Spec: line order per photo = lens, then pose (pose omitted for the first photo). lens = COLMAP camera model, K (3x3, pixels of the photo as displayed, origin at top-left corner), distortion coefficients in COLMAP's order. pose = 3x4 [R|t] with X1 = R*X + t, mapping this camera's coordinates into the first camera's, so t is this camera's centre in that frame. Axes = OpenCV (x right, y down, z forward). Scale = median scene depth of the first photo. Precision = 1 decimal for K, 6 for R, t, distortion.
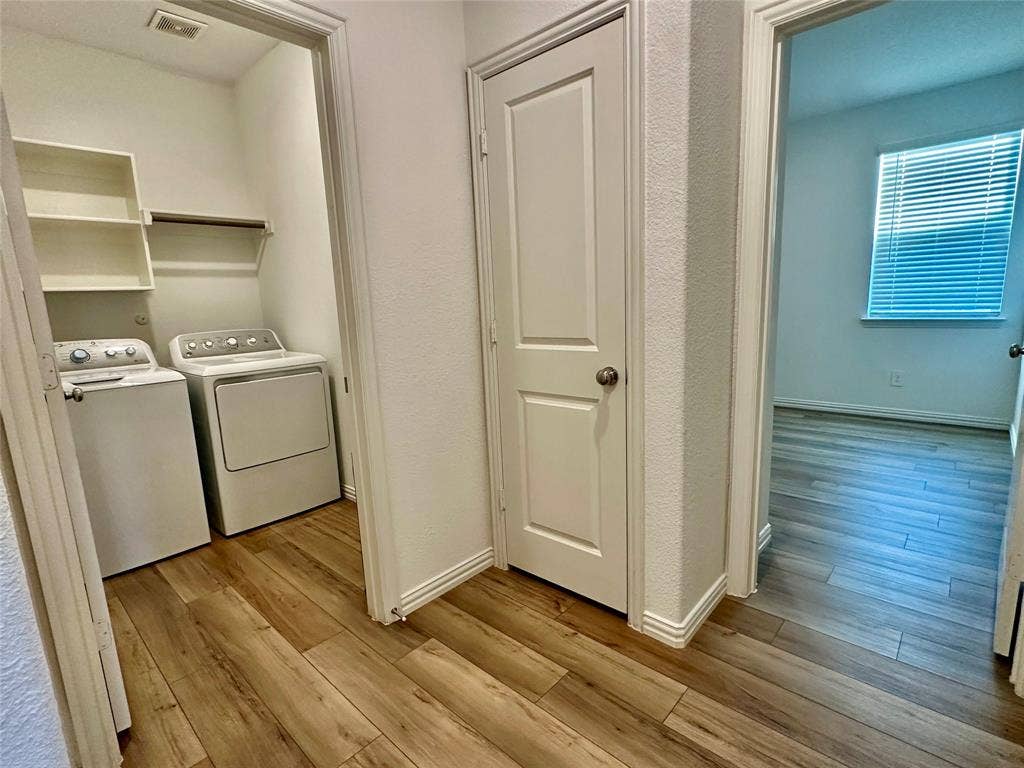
lens RADIAL K [[495.4, 0, 515.1], [0, 495.4, 387.2], [0, 0, 1]] dist [-0.003029, -0.000291]
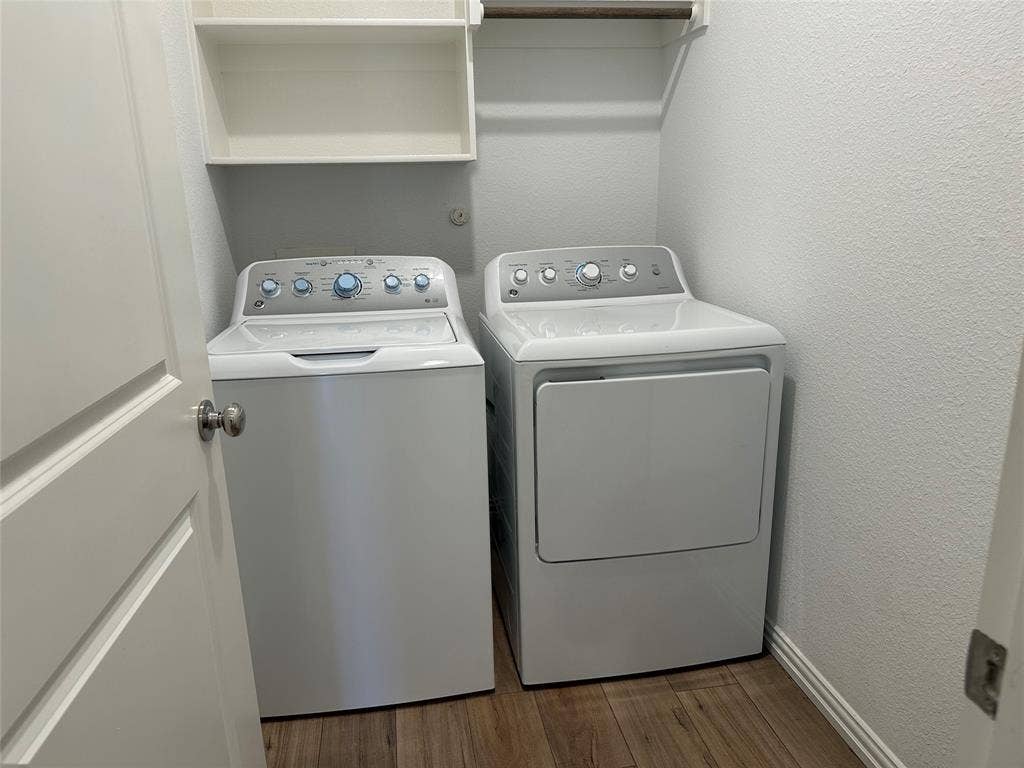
lens RADIAL K [[701.8, 0, 509.9], [0, 701.8, 385.5], [0, 0, 1]] dist [0.056579, -0.000716]
pose [[0.786119, 0.185303, -0.589643, -0.216344], [-0.114724, 0.981168, 0.155394, -0.084213], [0.607334, -0.054512, 0.792574, 0.416174]]
